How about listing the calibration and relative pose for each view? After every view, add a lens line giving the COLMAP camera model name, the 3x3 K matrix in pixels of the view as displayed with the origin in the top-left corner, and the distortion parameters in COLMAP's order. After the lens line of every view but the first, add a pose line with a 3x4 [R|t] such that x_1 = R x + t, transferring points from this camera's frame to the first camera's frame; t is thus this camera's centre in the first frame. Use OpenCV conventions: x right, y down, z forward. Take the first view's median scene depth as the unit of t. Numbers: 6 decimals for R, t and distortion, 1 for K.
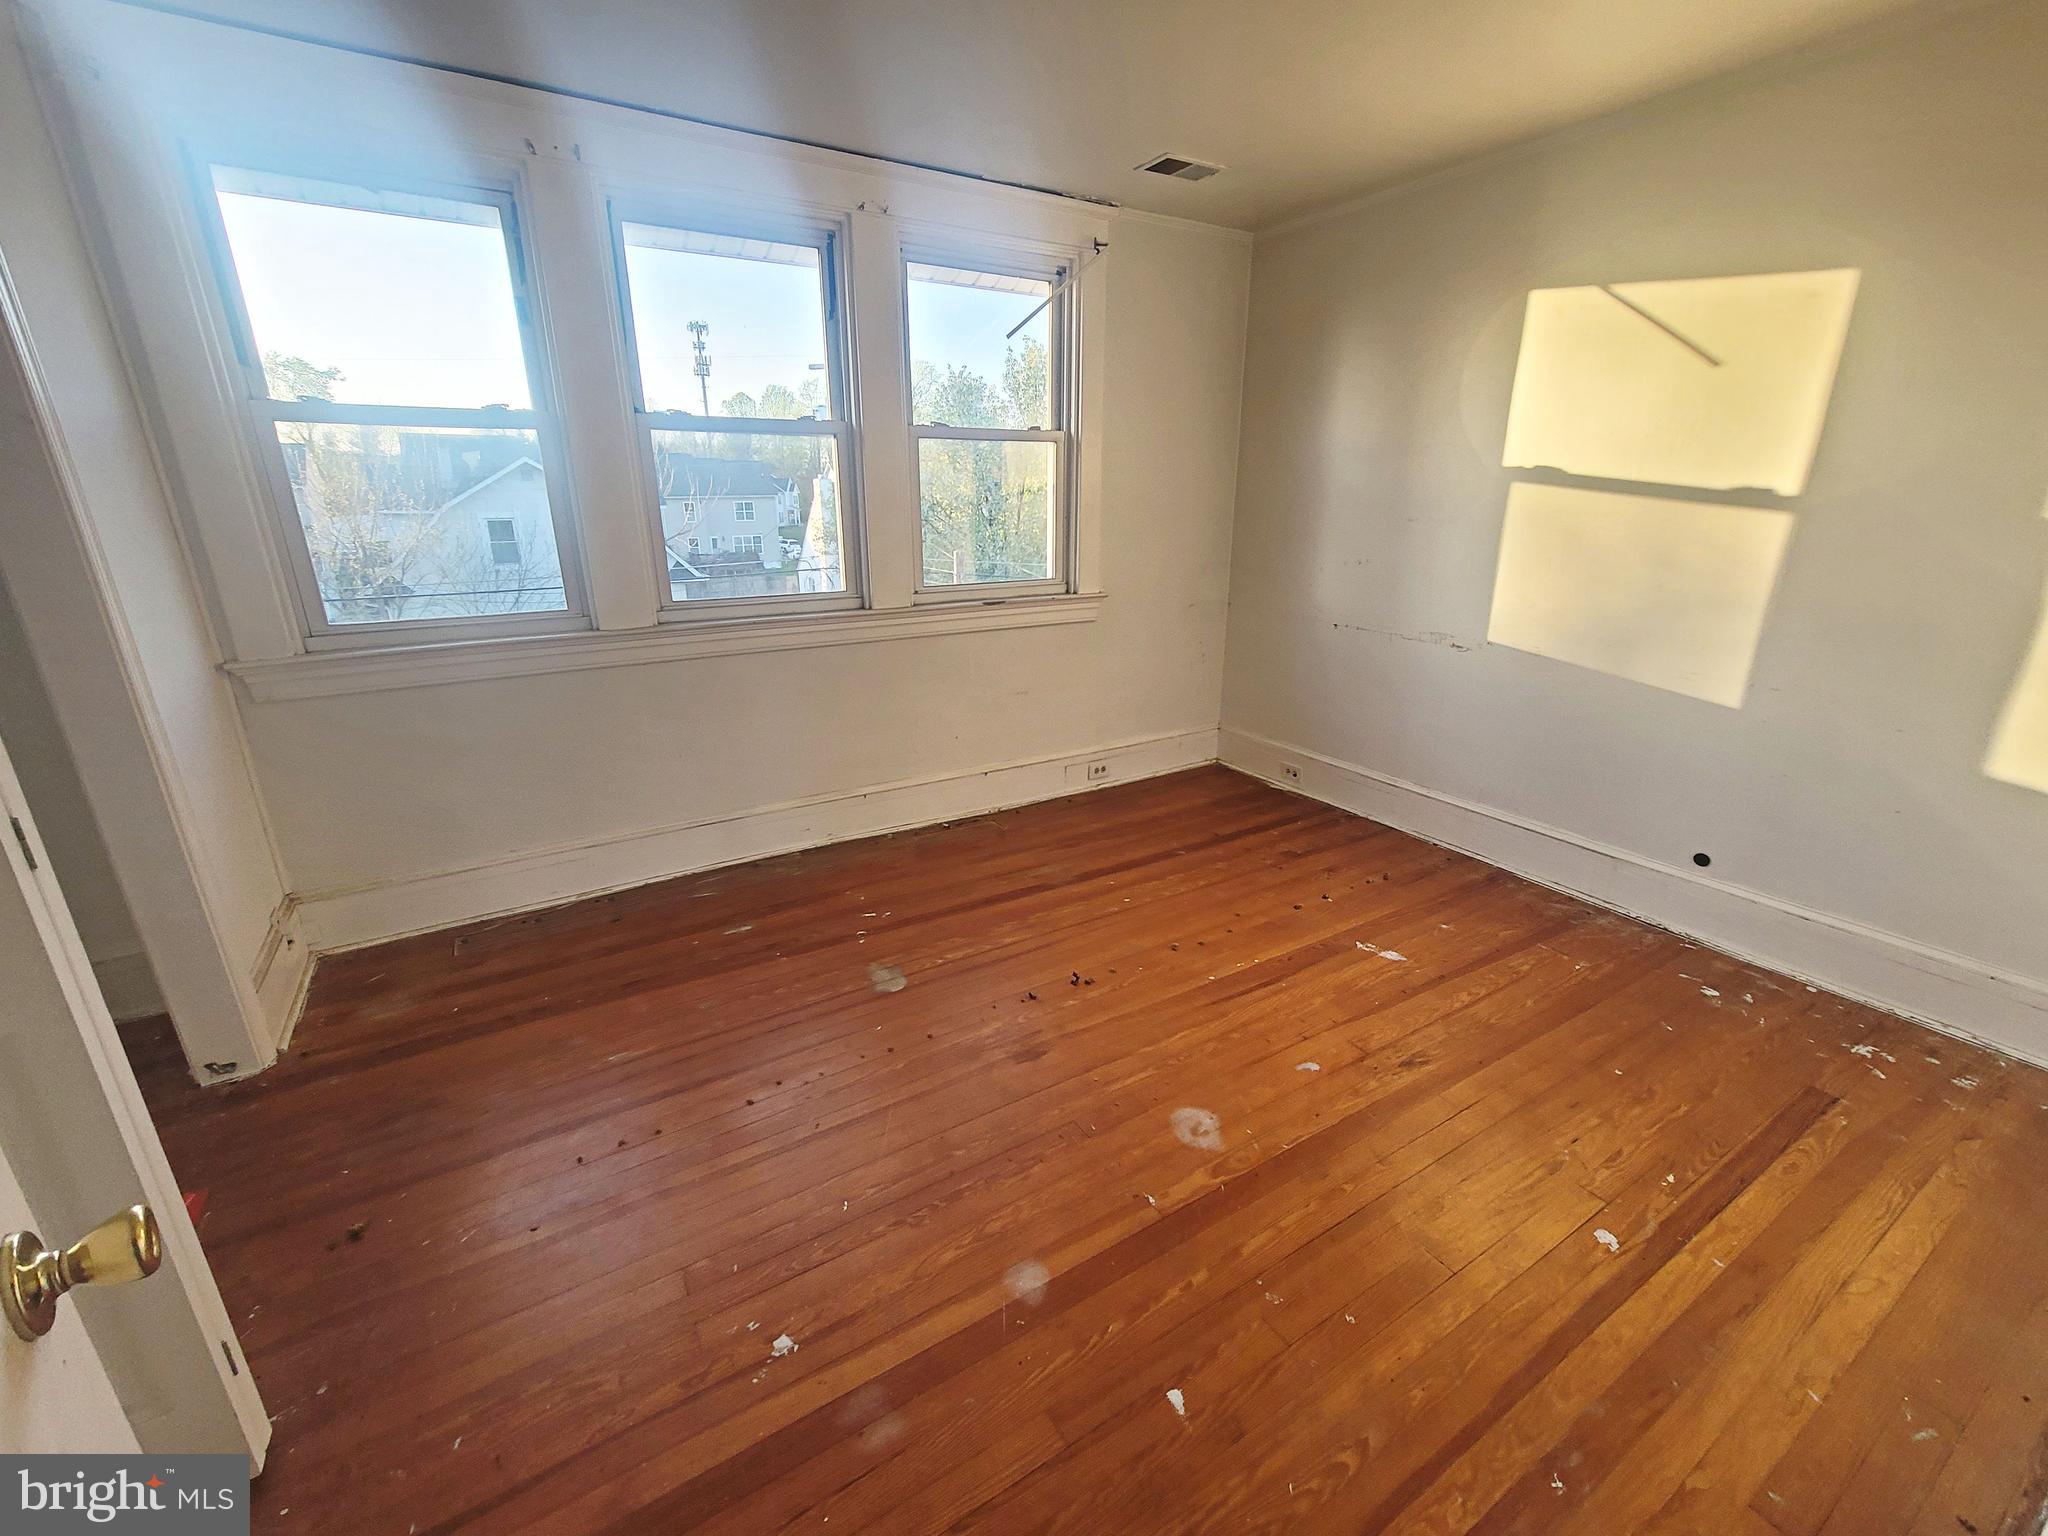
lens RADIAL K [[835.7, 0, 1025.0], [0, 835.7, 760.9], [0, 0, 1]] dist [-0.006594, 0.000974]
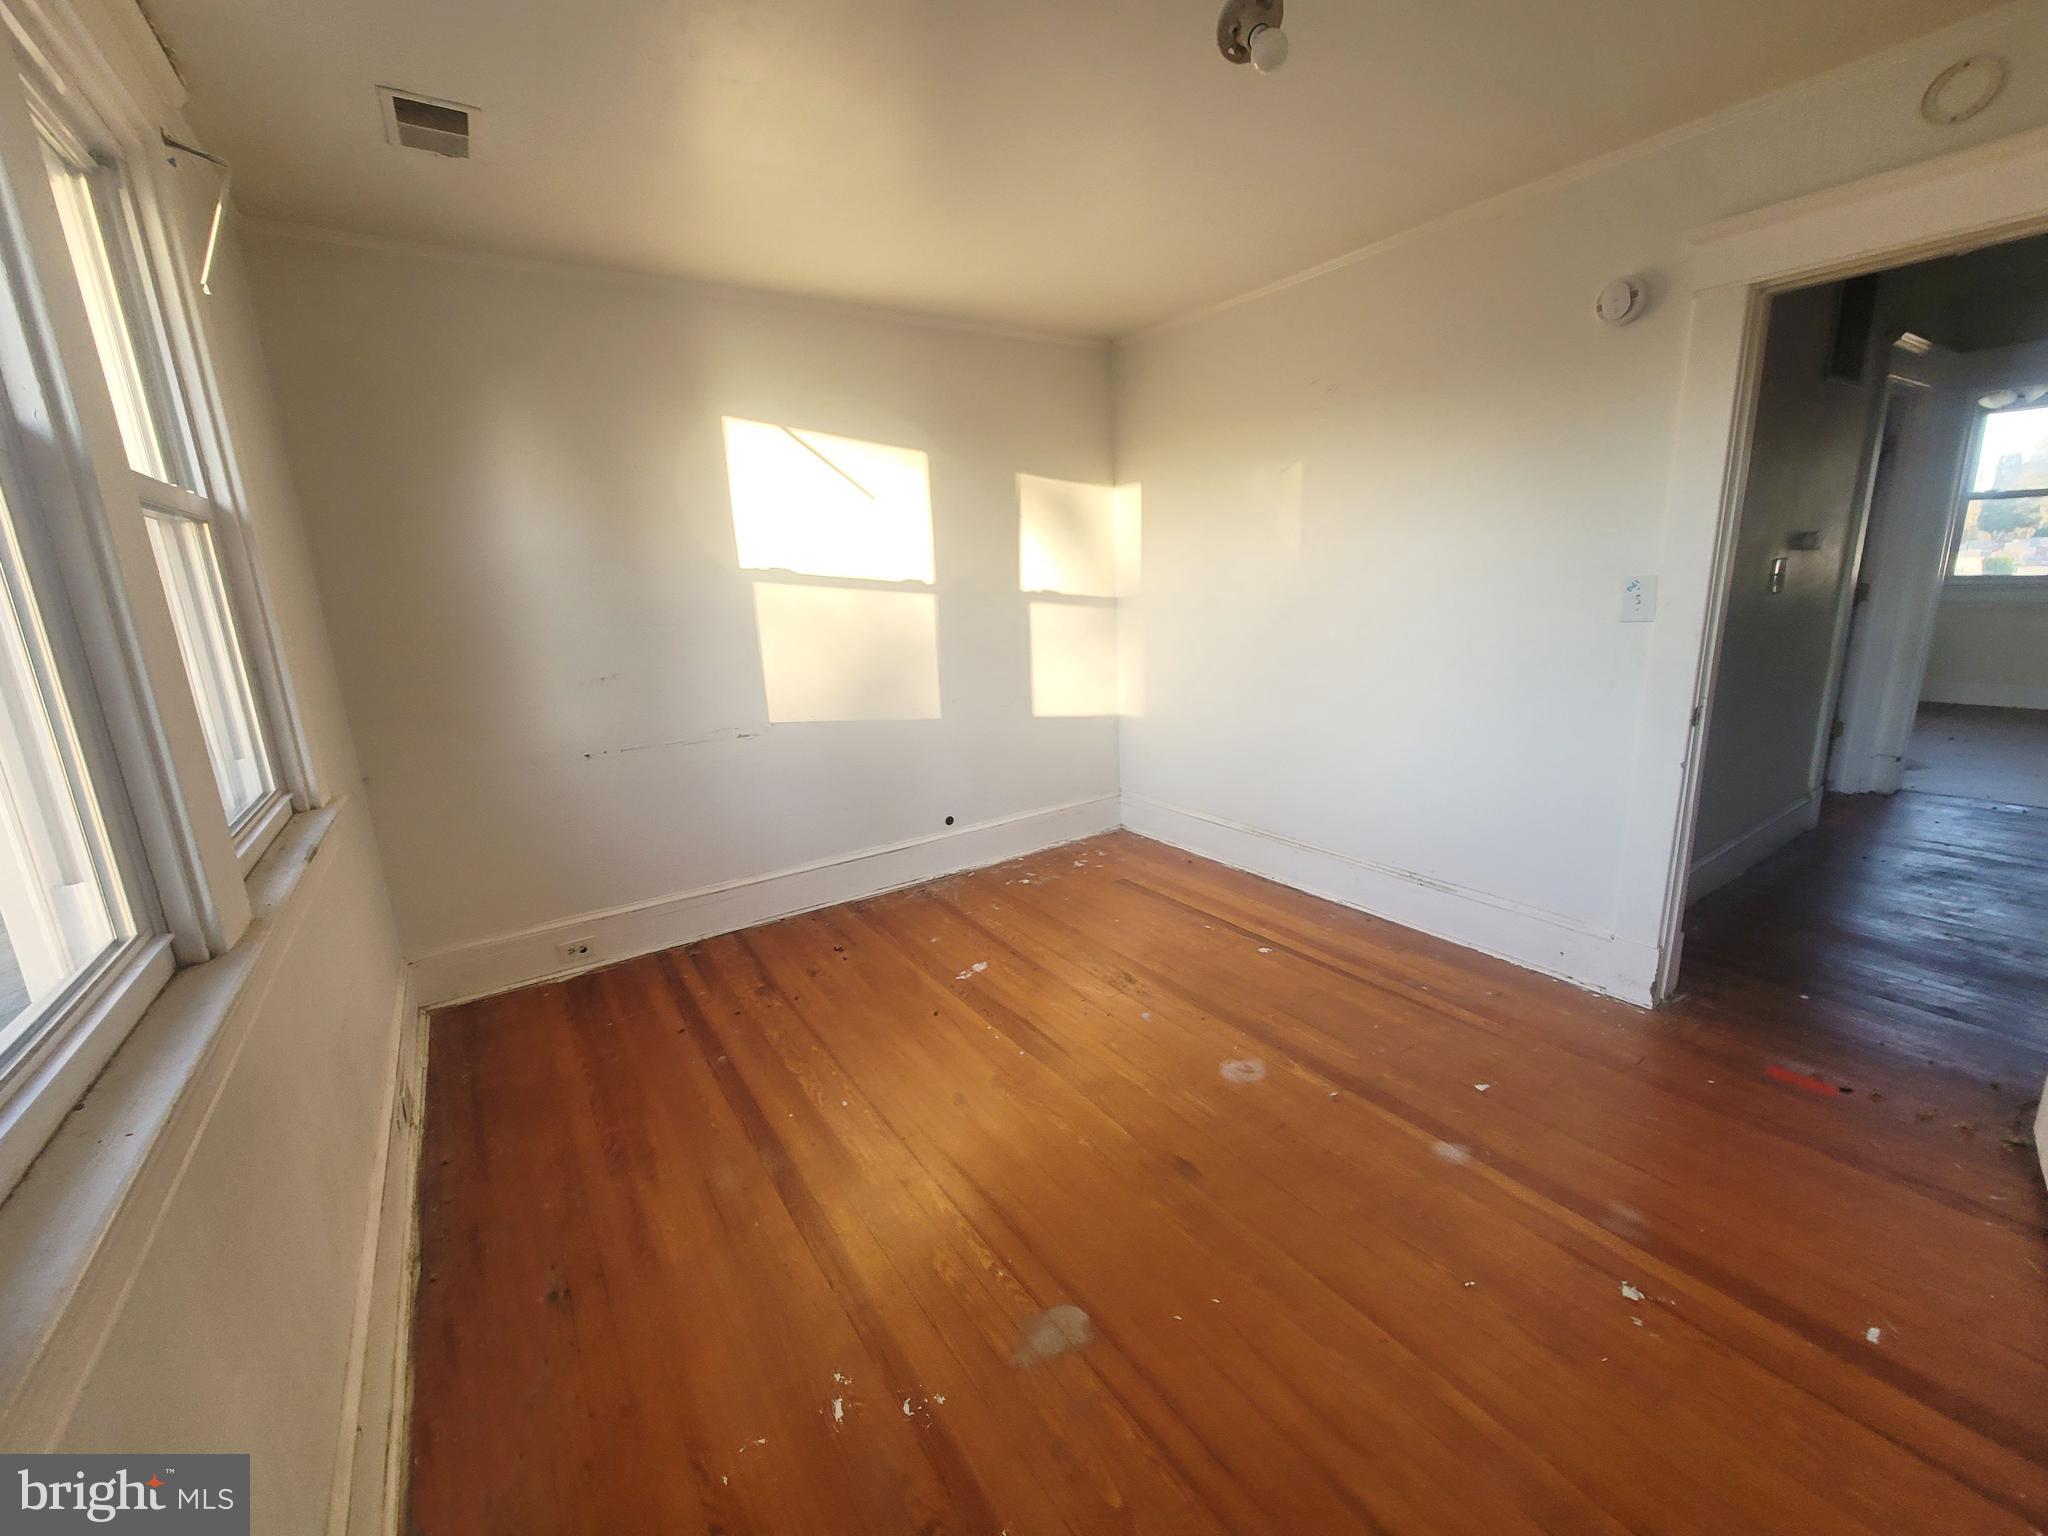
lens RADIAL K [[835.7, 0, 1023.8], [0, 835.7, 764.8], [0, 0, 1]] dist [-0.006594, 0.000974]
pose [[-0.042432, -0.221686, 0.974195, -0.632418], [0.348131, 0.910684, 0.222396, -0.259795], [-0.936485, 0.348584, 0.038534, 0.779782]]
